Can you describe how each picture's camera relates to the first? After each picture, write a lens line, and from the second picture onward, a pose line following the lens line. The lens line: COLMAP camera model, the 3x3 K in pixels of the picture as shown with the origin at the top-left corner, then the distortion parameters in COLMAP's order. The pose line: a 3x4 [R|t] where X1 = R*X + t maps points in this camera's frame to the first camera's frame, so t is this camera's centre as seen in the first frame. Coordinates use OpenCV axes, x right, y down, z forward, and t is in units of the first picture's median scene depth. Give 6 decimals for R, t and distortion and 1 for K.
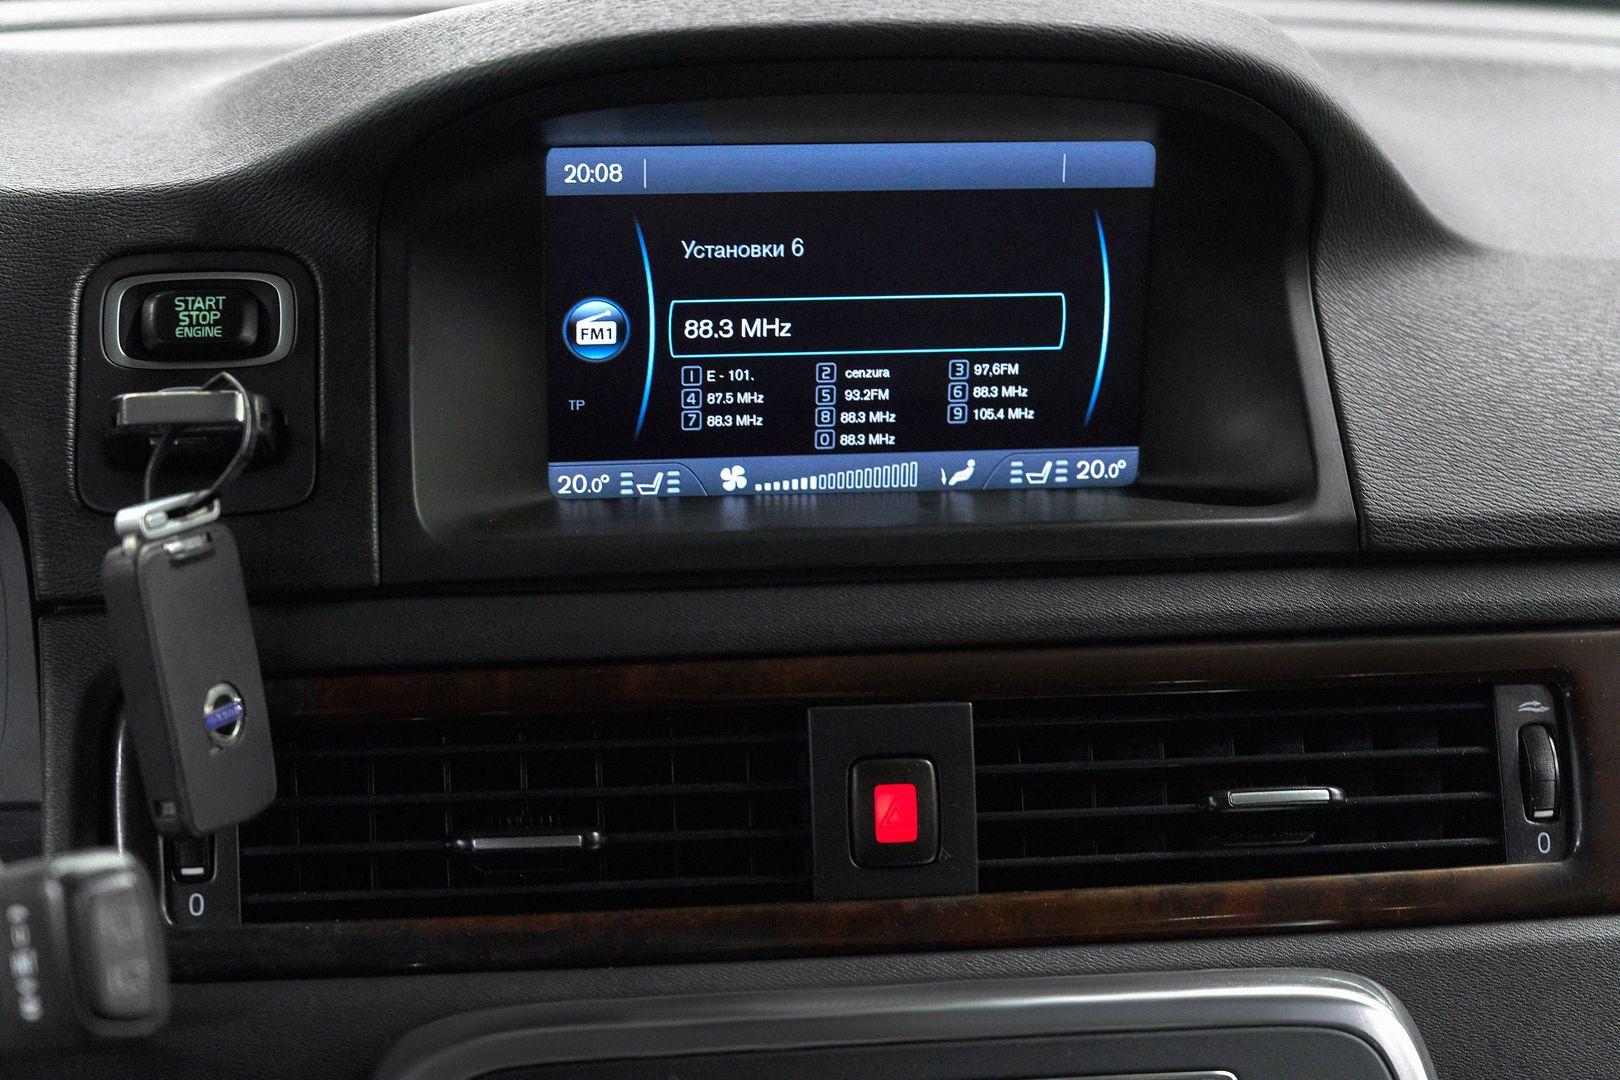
lens RADIAL K [[2813.7, 0, 810.0], [0, 2813.7, 540.0], [0, 0, 1]] dist [-0.098075, -0.283323]
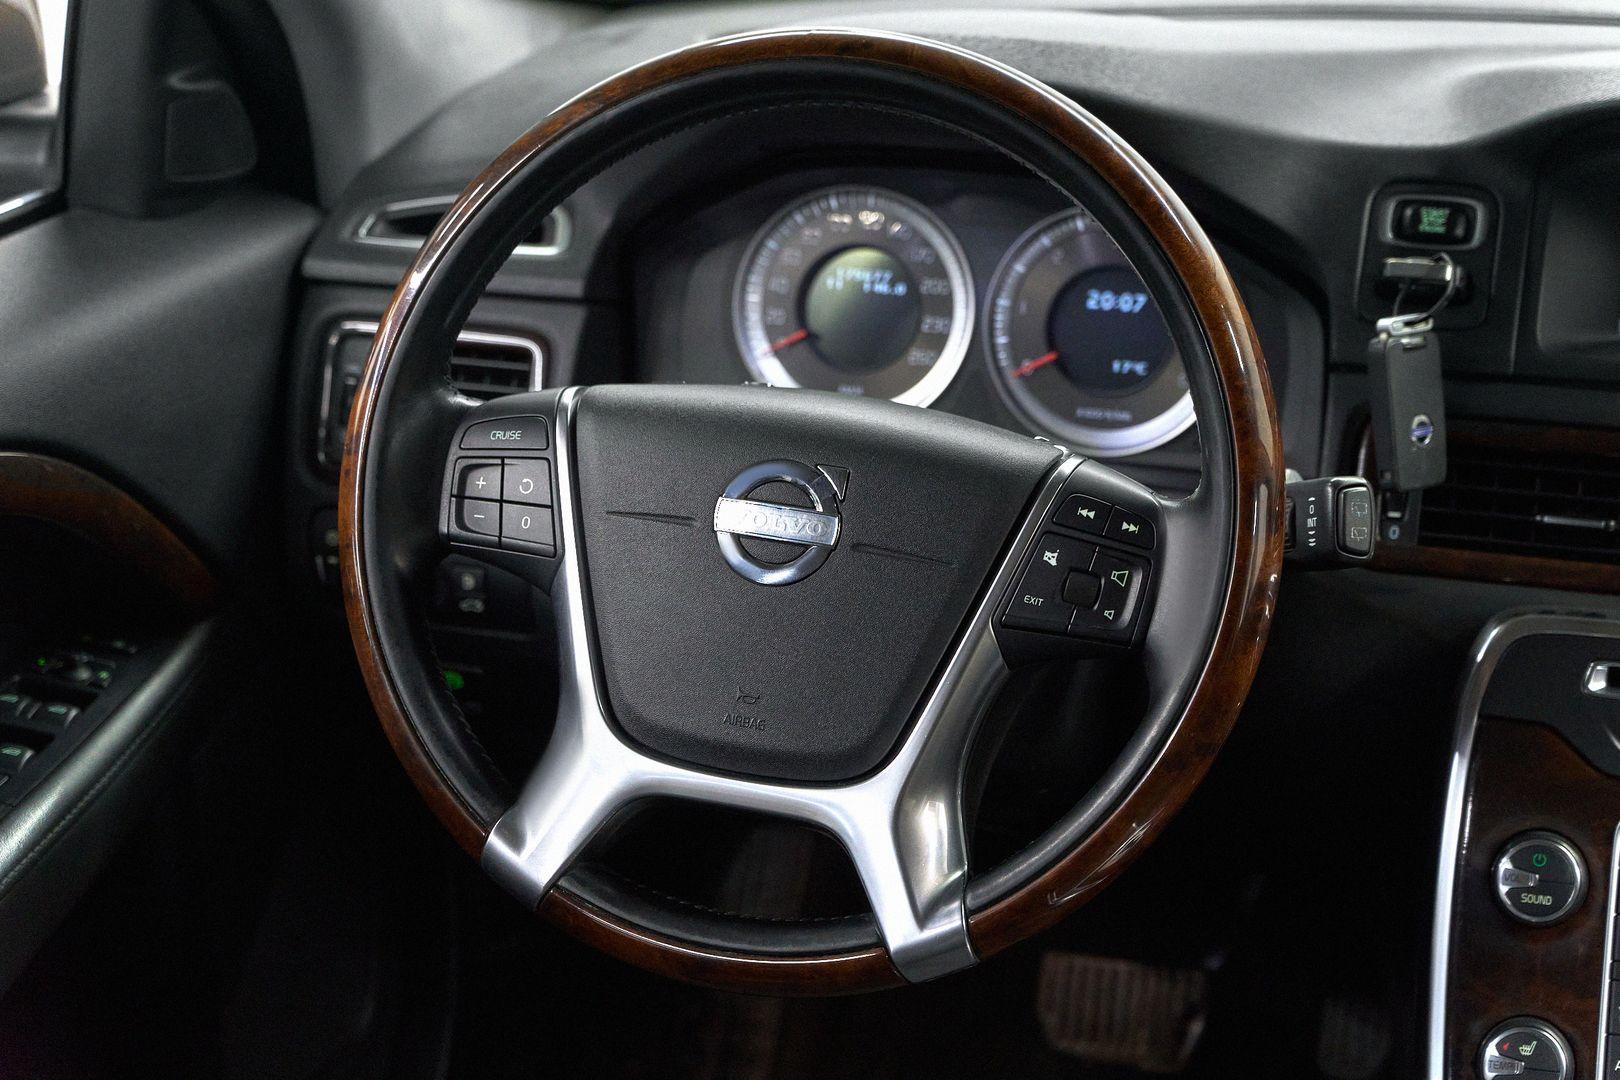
lens RADIAL K [[3185.9, 0, 810.0], [0, 3185.9, 540.0], [0, 0, 1]] dist [-0.110510, -0.207893]
pose [[0.909893, 0.128106, -0.394567, 0.246639], [-0.107306, 0.991435, 0.074442, 0.017381], [0.400724, -0.025395, 0.915847, -1.033883]]
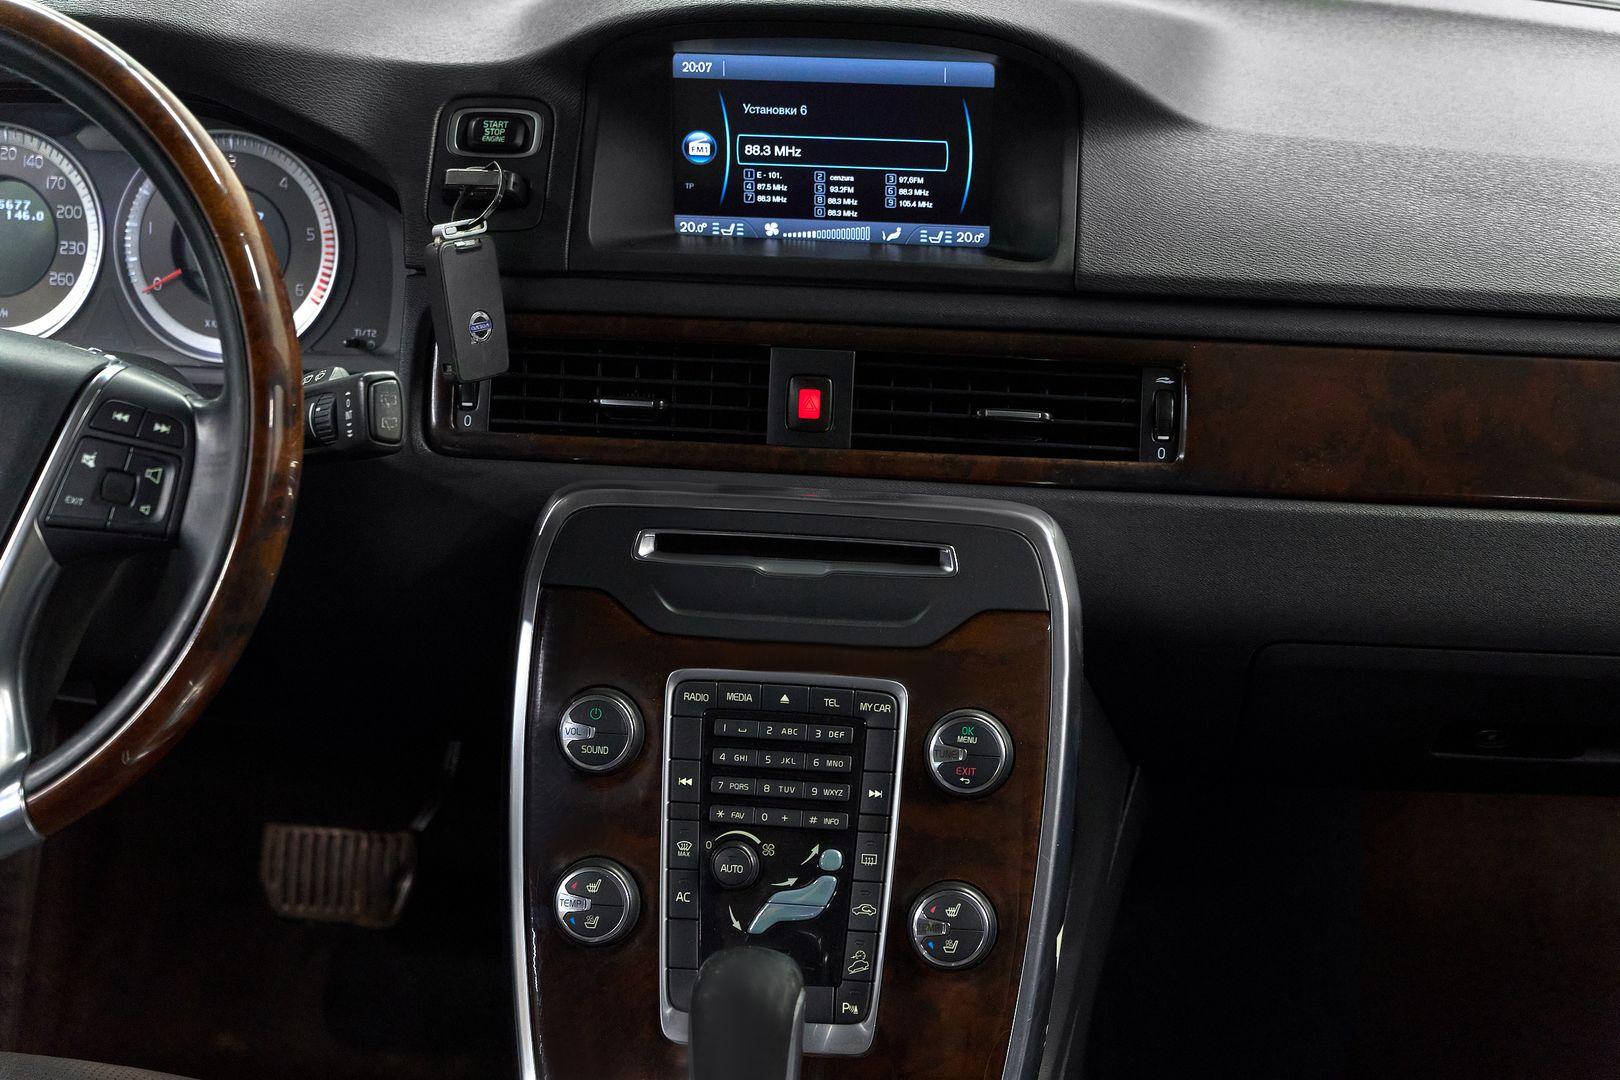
lens RADIAL K [[2937.3, 0, 810.0], [0, 2937.3, 540.0], [0, 0, 1]] dist [-0.112175, 0.088614]
pose [[0.966173, 0.090475, -0.241503, 0.507708], [-0.069622, 0.993178, 0.093544, -0.000743], [0.248319, -0.073565, 0.965881, -0.943218]]
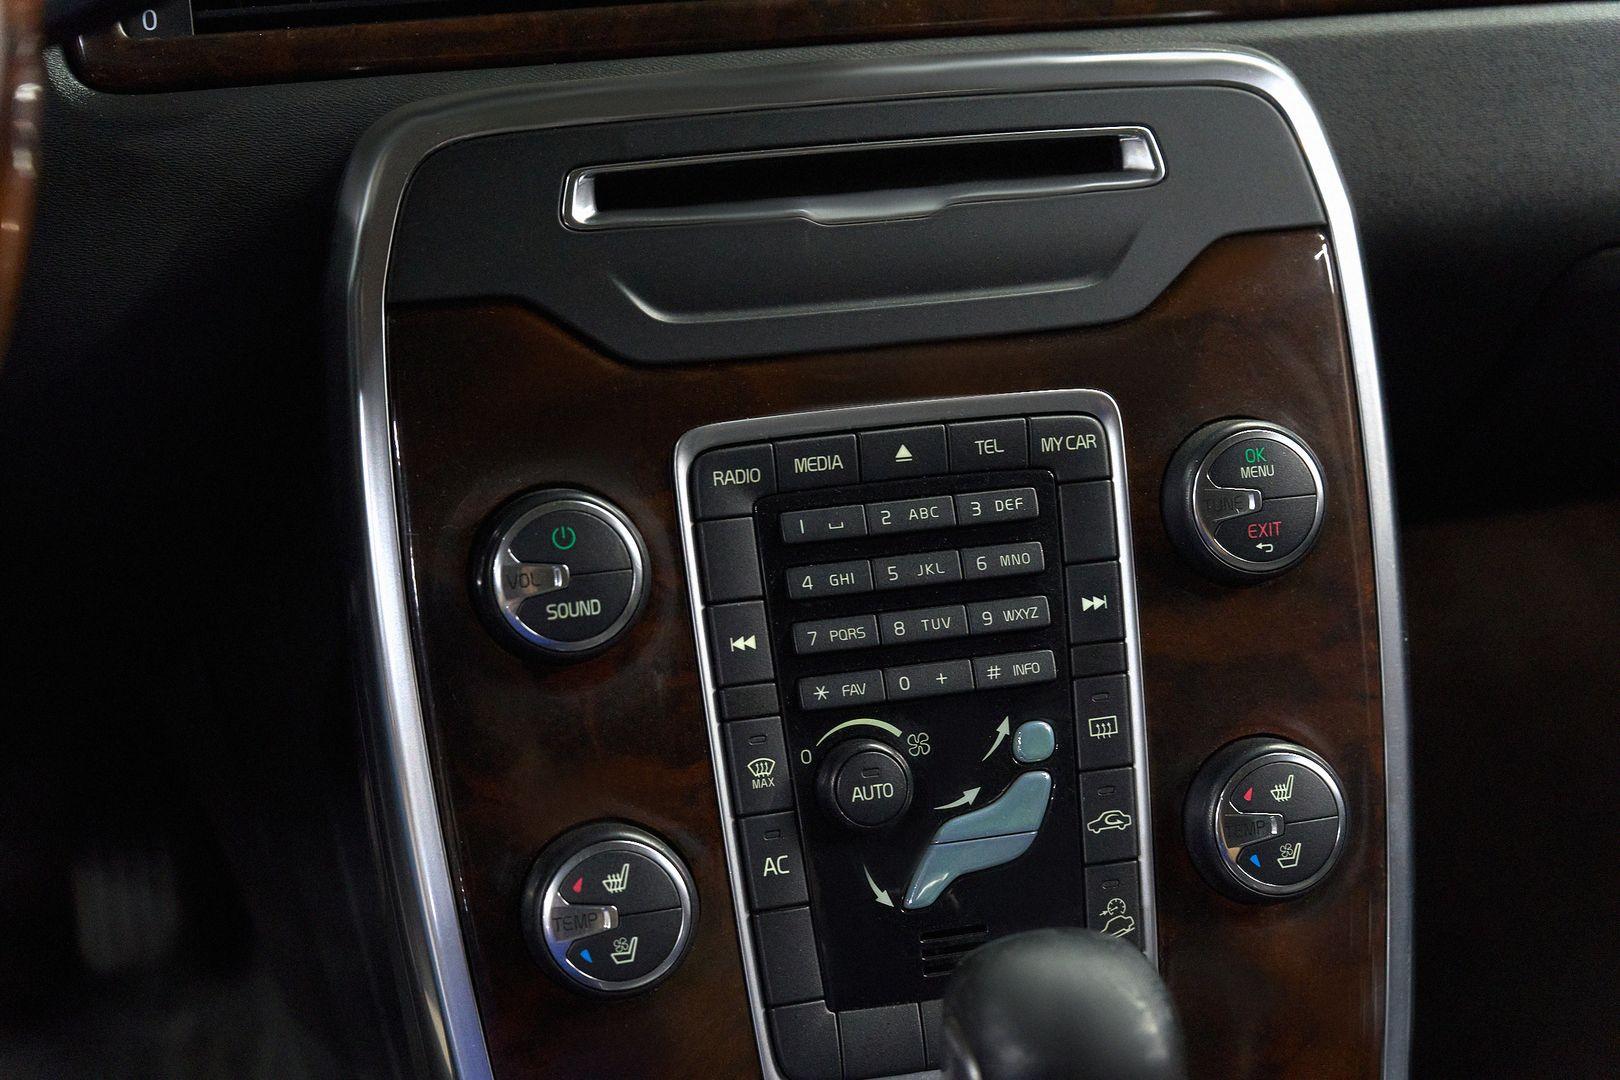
lens RADIAL K [[2813.7, 0, 810.0], [0, 2813.7, 540.0], [0, 0, 1]] dist [-0.098075, -0.283323]
pose [[0.992541, -0.063652, 0.103977, -0.089805], [0.051604, 0.992057, 0.114712, 0.199166], [-0.110453, -0.108491, 0.987942, -0.054361]]
